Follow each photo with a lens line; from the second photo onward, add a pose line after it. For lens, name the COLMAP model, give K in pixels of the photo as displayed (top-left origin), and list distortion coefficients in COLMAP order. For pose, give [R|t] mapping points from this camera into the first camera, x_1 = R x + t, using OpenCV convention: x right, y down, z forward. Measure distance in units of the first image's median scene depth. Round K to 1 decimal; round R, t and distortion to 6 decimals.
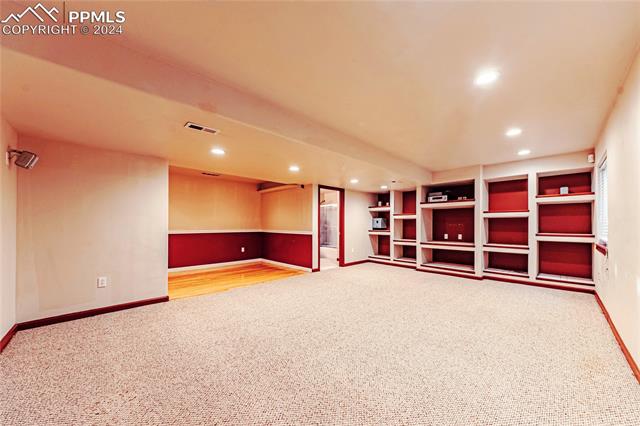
lens RADIAL K [[238.2, 0, 318.3], [0, 238.2, 224.7], [0, 0, 1]] dist [-0.000008, -0.000017]
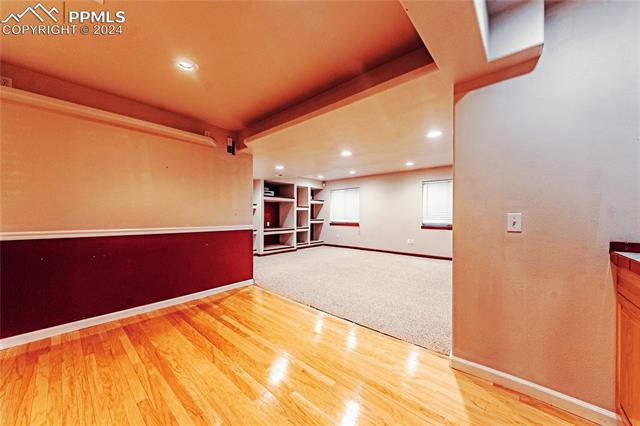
lens RADIAL K [[226.0, 0, 318.4], [0, 226.0, 215.6], [0, 0, 1]] dist [-0.000058, -0.000076]
pose [[-0.085320, -0.006549, 0.996332, -0.639230], [-0.002593, 0.999976, 0.006350, -0.002961], [-0.996350, -0.002042, -0.085335, 0.817231]]
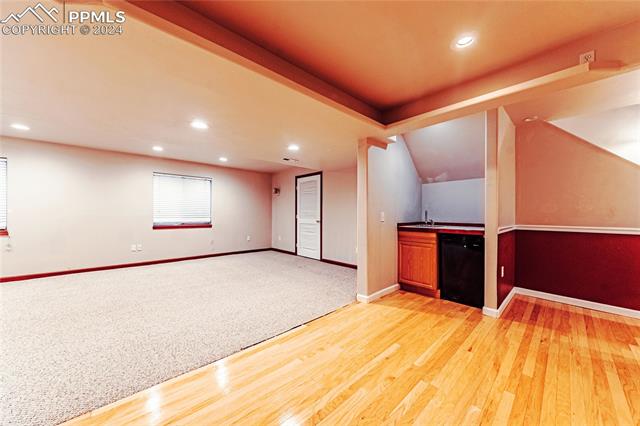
lens RADIAL K [[231.2, 0, 320.0], [0, 231.2, 213.0], [0, 0, 1]] dist [-0.000426, -0.000075]
pose [[-0.999815, -0.005995, 0.018274, -0.289338], [-0.006055, 0.999976, -0.003271, -0.000824], [-0.018254, -0.003381, -0.999828, 1.109605]]
